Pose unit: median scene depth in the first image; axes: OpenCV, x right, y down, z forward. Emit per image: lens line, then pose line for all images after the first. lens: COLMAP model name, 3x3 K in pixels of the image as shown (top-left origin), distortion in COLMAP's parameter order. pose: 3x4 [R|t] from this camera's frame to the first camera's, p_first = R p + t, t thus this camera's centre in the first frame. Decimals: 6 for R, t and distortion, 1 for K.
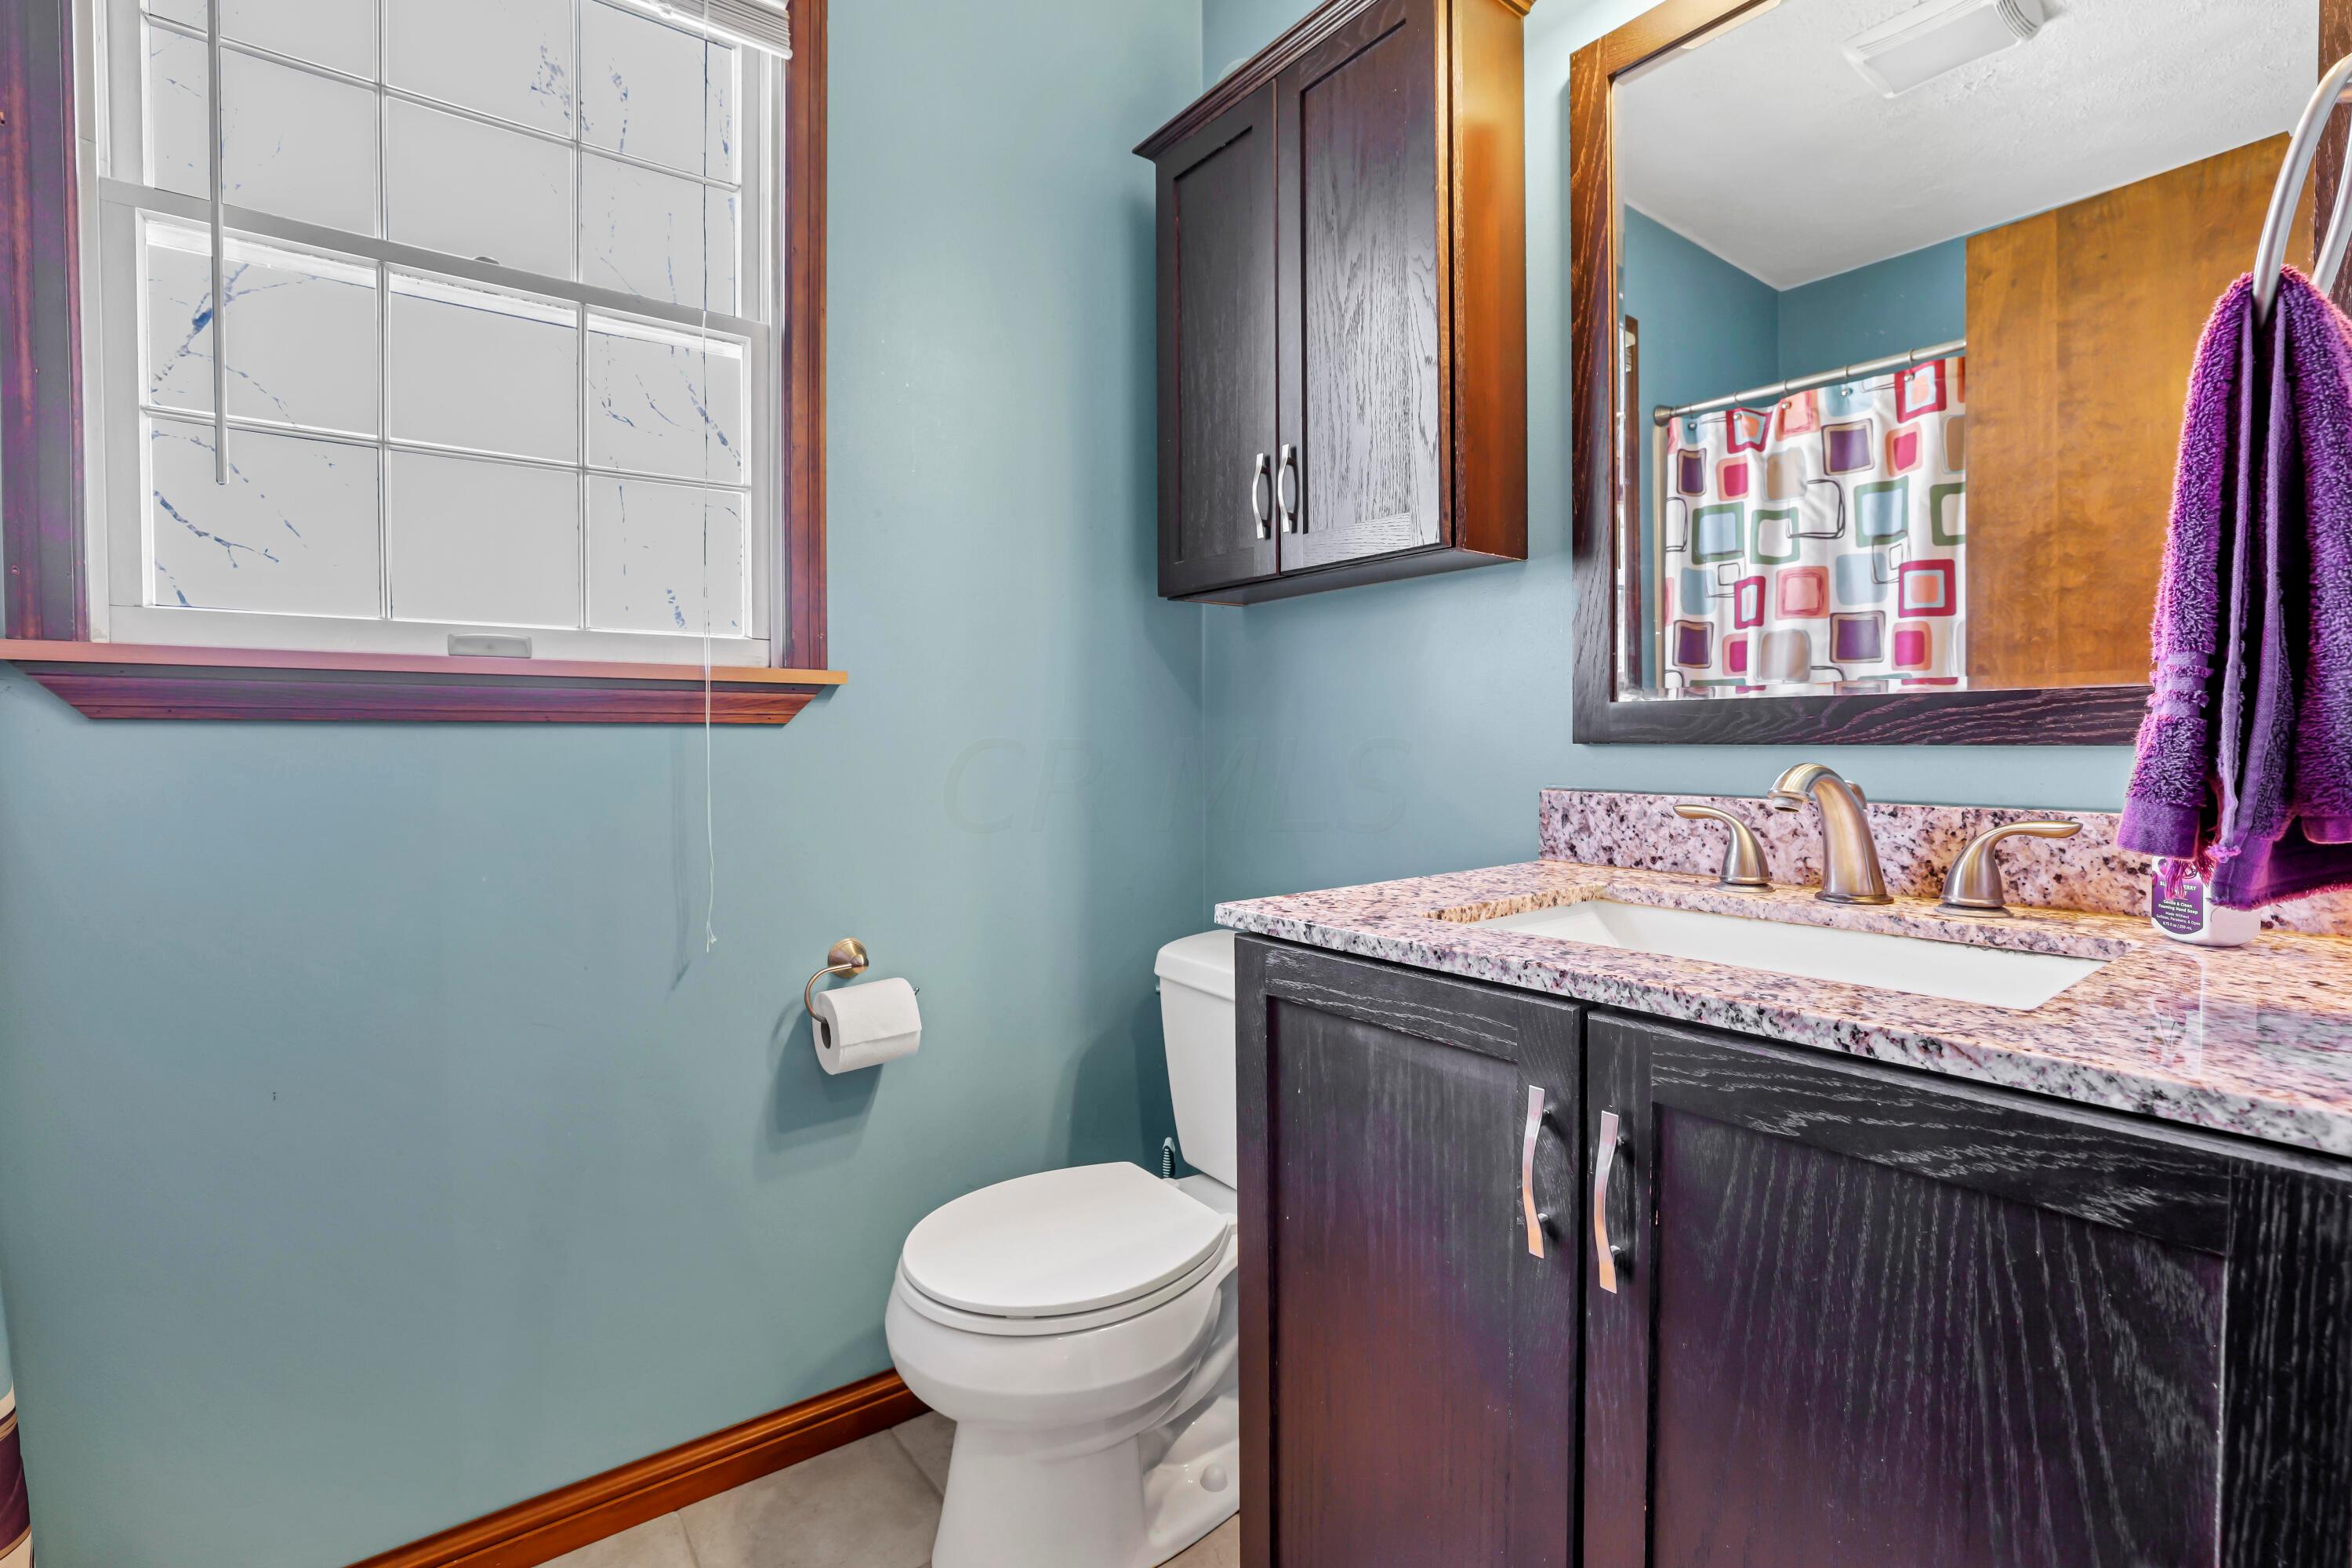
lens RADIAL K [[1058.5, 0, 1167.9], [0, 1058.5, 811.3], [0, 0, 1]] dist [-0.017631, 0.000233]
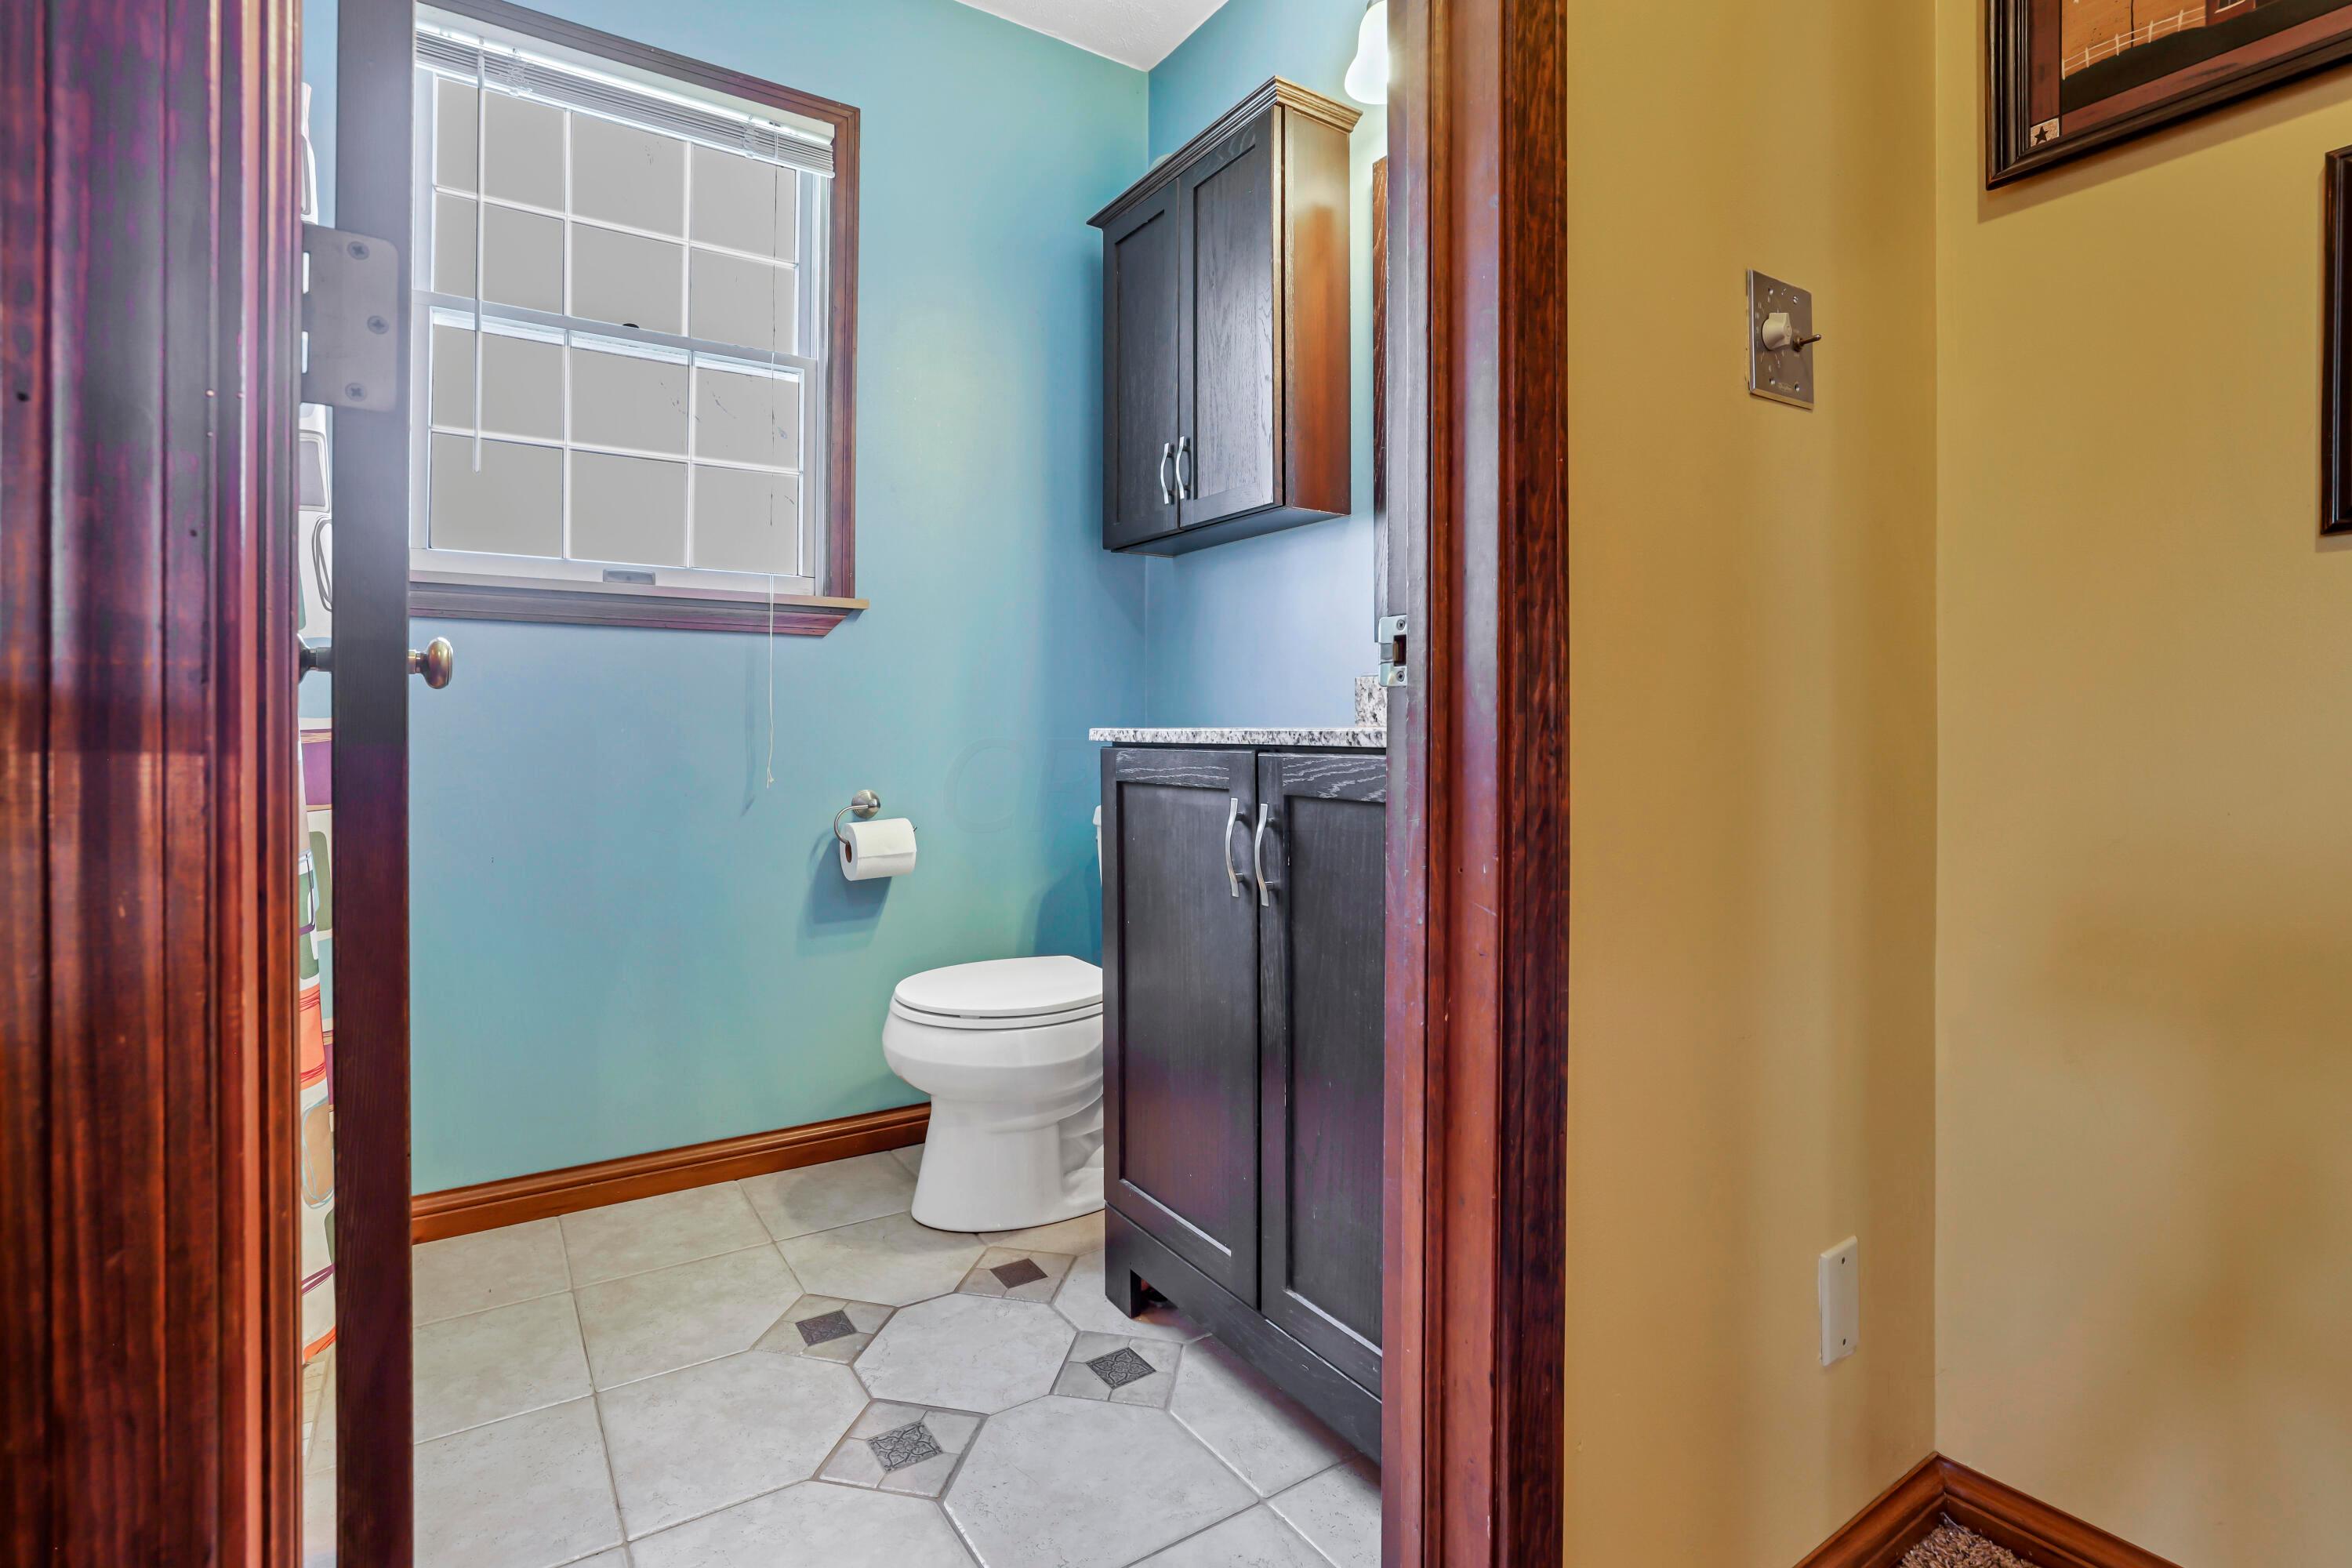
lens RADIAL K [[1080.8, 0, 1179.8], [0, 1080.8, 738.8], [0, 0, 1]] dist [0.000075, 0.000020]
pose [[0.999083, -0.003876, -0.042647, 0.178132], [0.001444, 0.998378, -0.056915, 0.140250], [0.042798, 0.056801, 0.997468, -0.426016]]
